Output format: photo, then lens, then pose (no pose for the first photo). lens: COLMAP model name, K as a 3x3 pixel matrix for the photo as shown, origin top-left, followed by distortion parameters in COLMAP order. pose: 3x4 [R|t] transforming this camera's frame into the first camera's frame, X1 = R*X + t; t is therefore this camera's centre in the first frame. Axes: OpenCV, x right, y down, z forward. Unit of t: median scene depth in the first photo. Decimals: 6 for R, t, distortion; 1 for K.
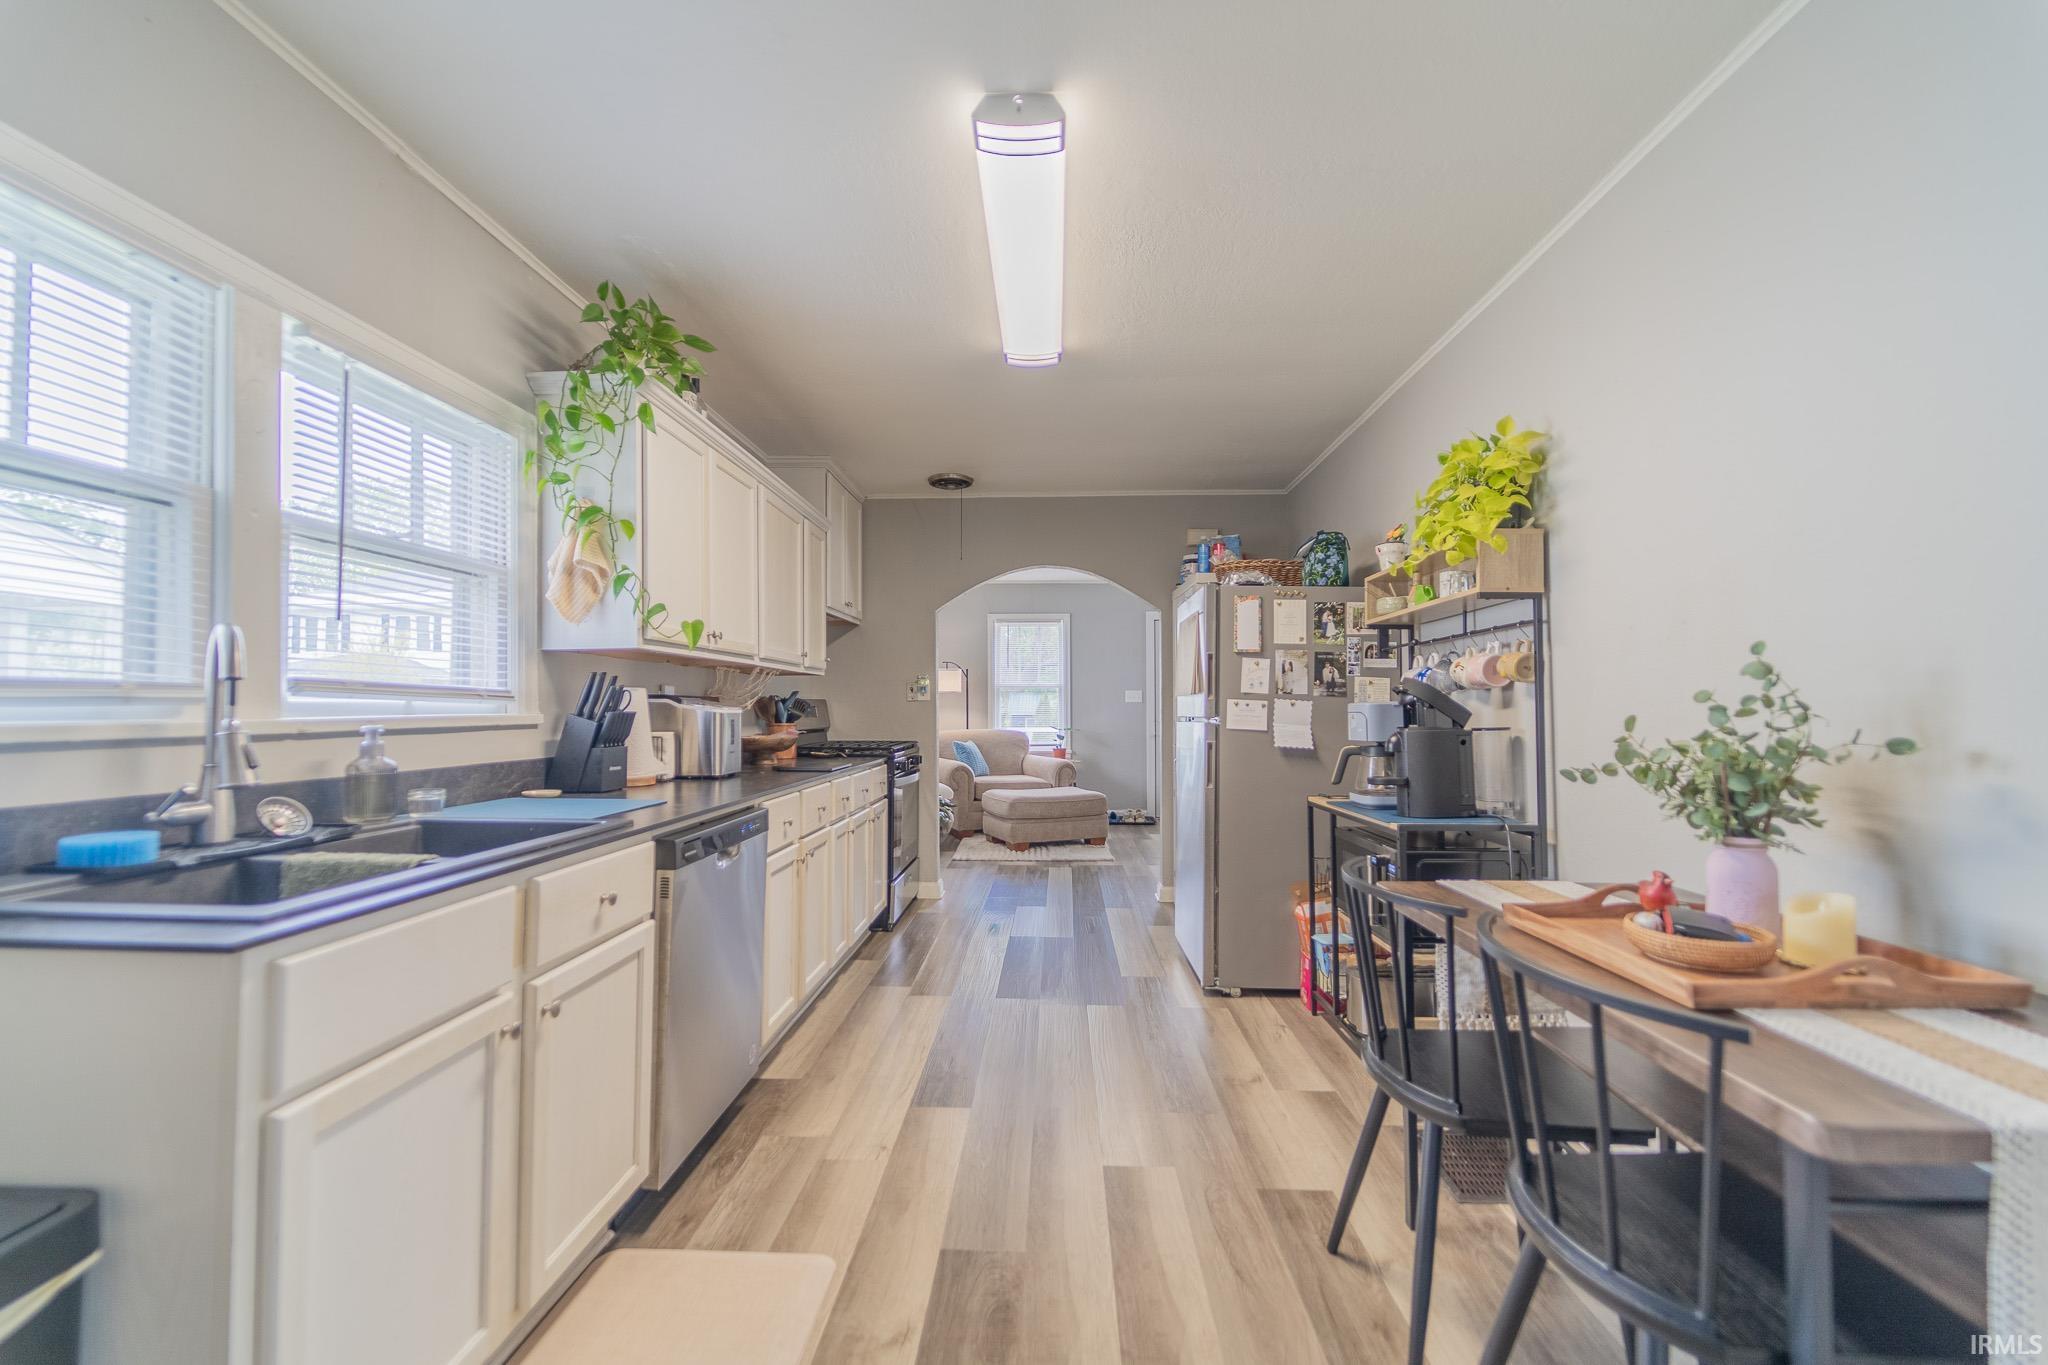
lens RADIAL K [[826.4, 0, 1024.0], [0, 826.4, 682.5], [0, 0, 1]] dist [-0.002038, -0.000387]
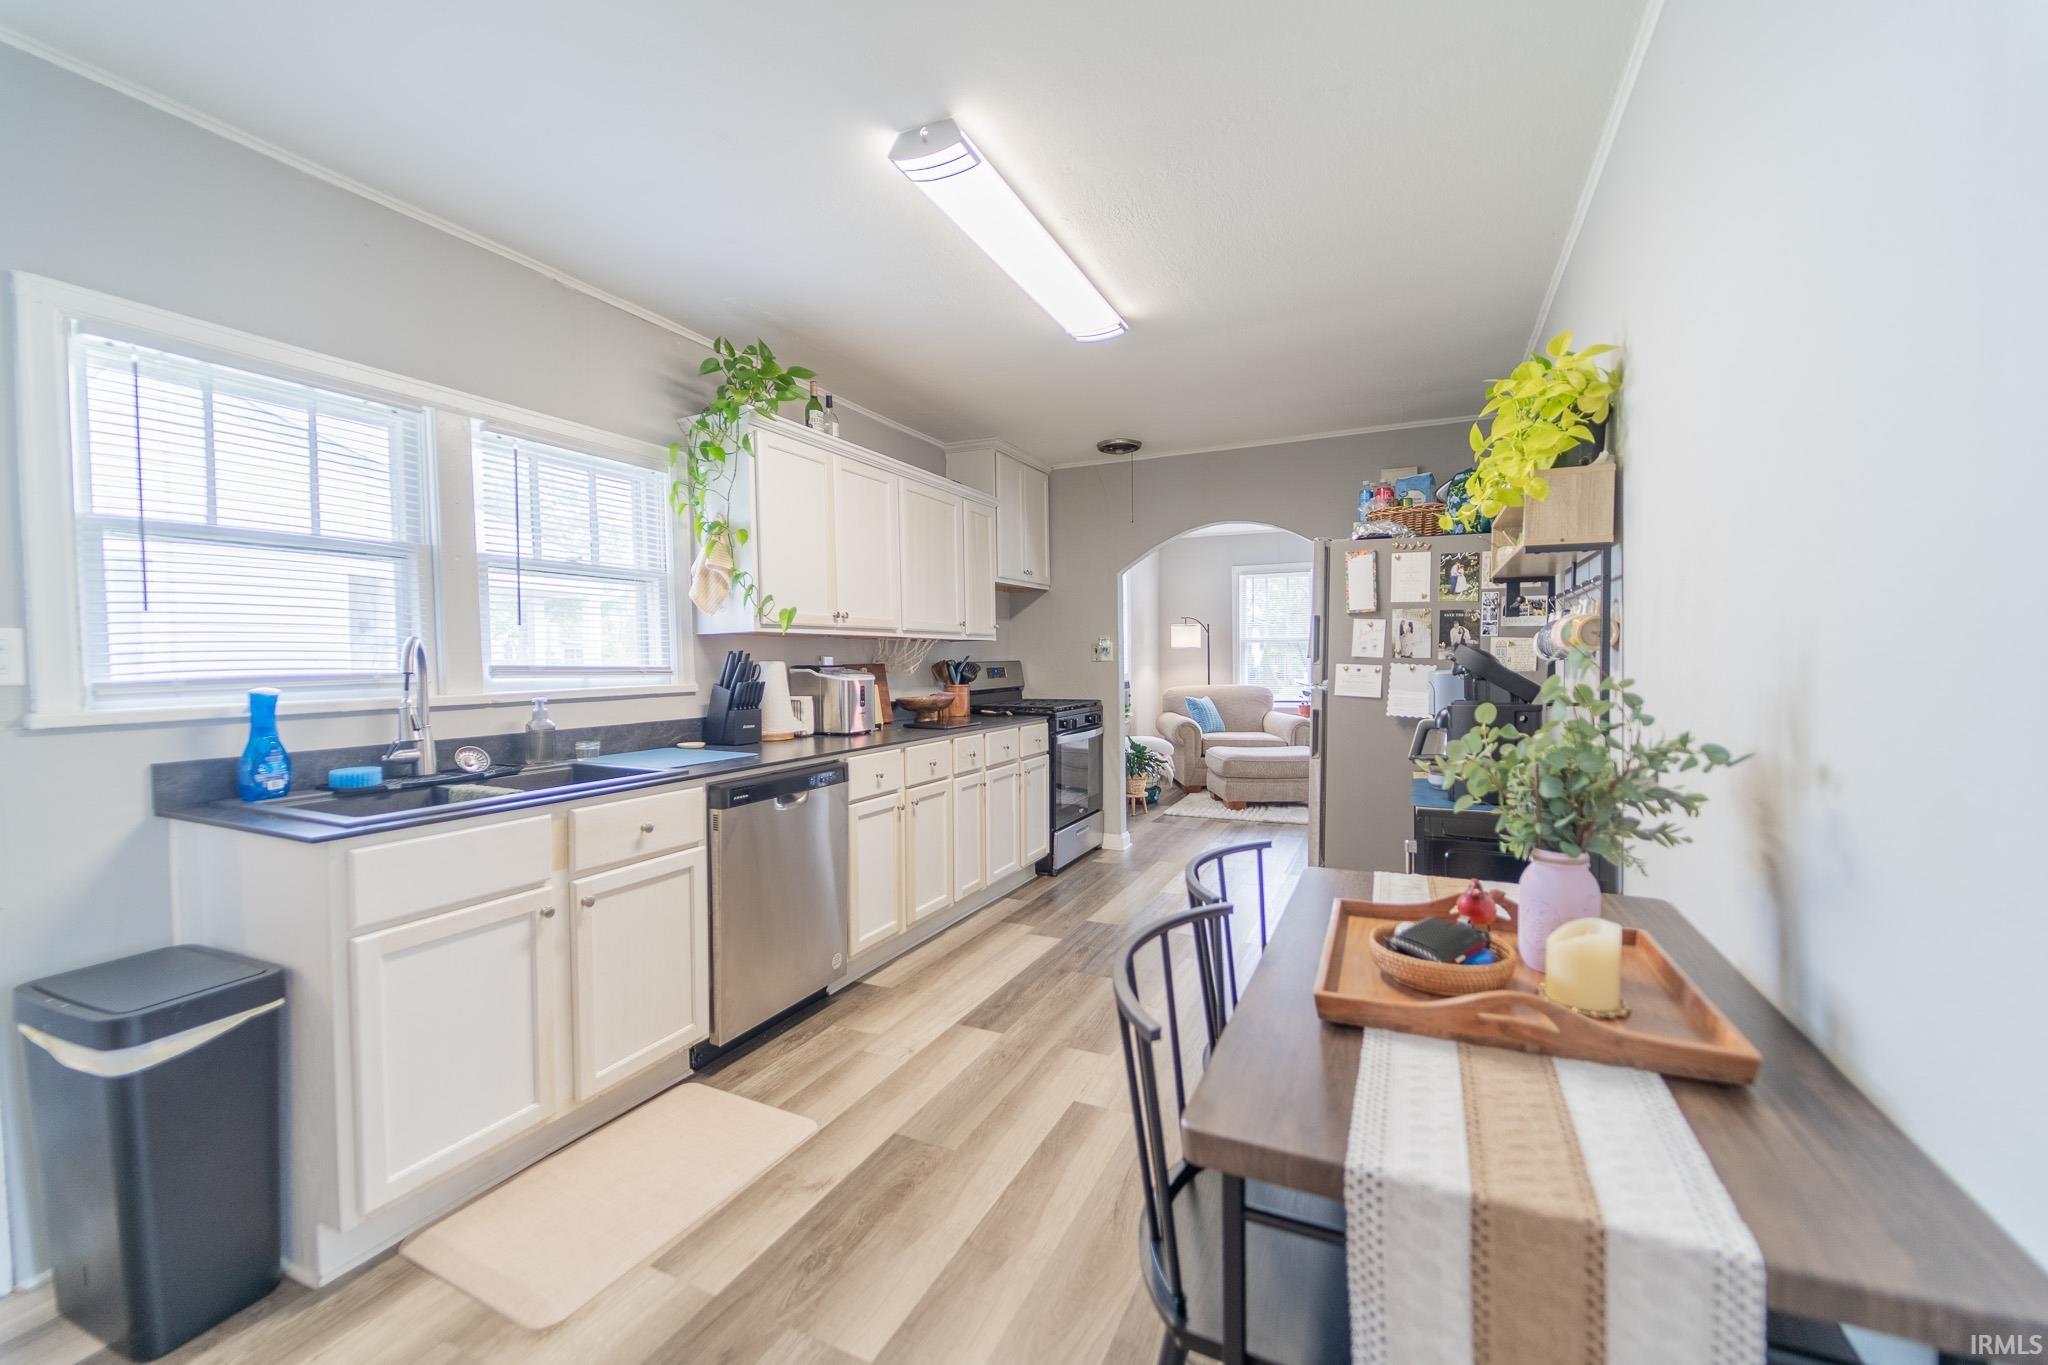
lens RADIAL K [[826.4, 0, 1024.0], [0, 826.4, 682.5], [0, 0, 1]] dist [-0.002038, -0.000387]
pose [[0.921584, 0.002274, -0.388171, 0.397287], [0.021732, 0.998112, 0.057443, -0.028055], [0.387569, -0.061375, 0.919795, 0.000988]]
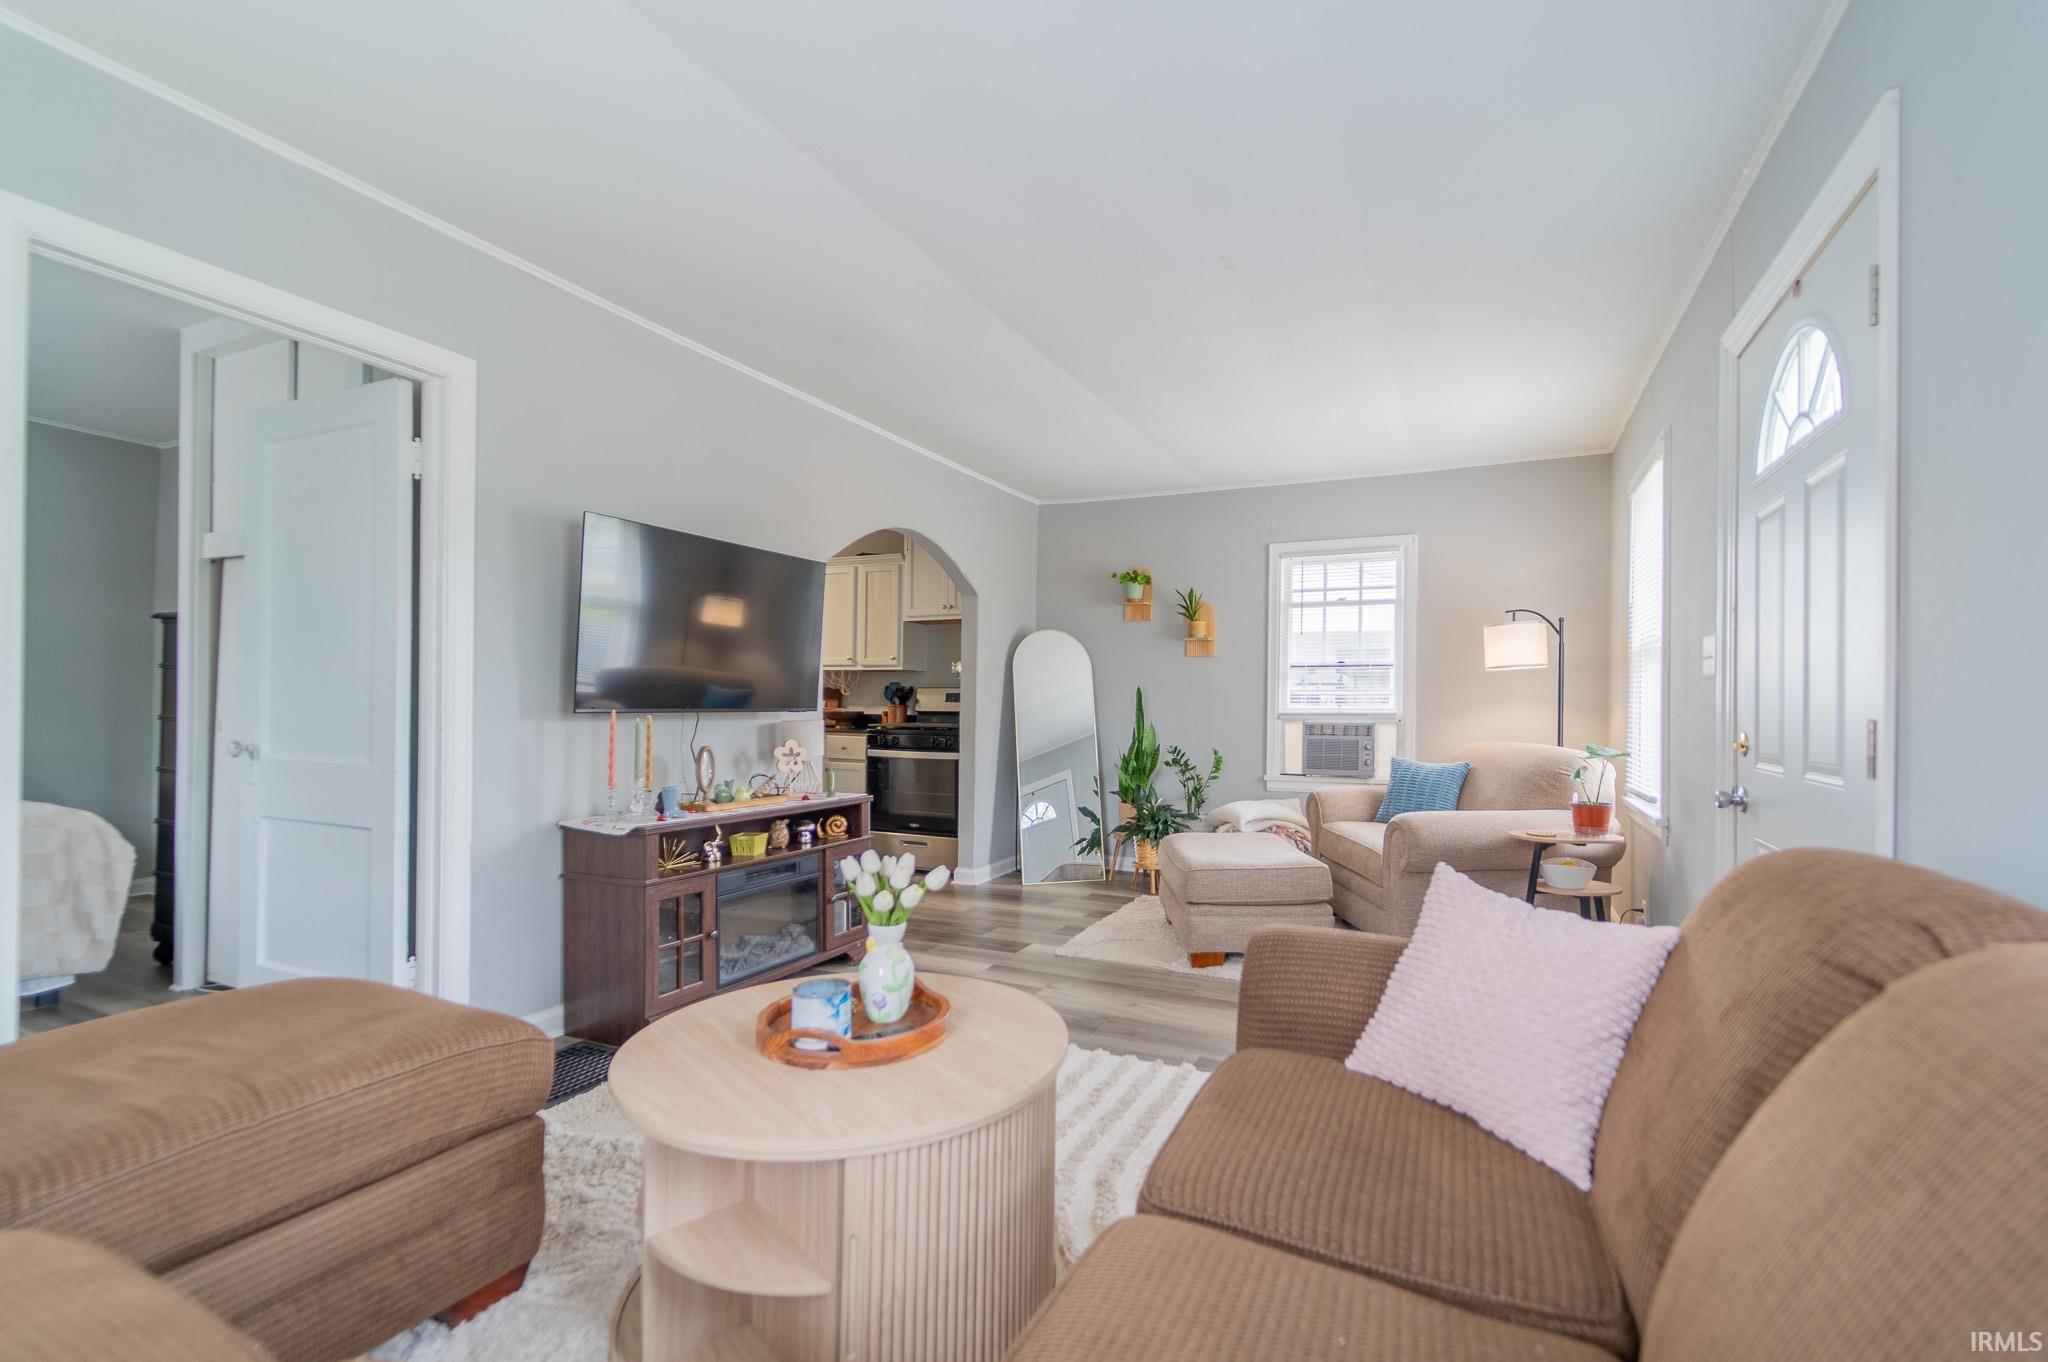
lens RADIAL K [[826.4, 0, 1024.0], [0, 826.4, 681.0], [0, 0, 1]] dist [-0.002038, -0.000387]
pose [[-0.439060, 0.001548, -0.898456, 1.411045], [0.025788, 0.999608, -0.010880, 0.051574], [0.898088, -0.027946, -0.438928, 3.066803]]
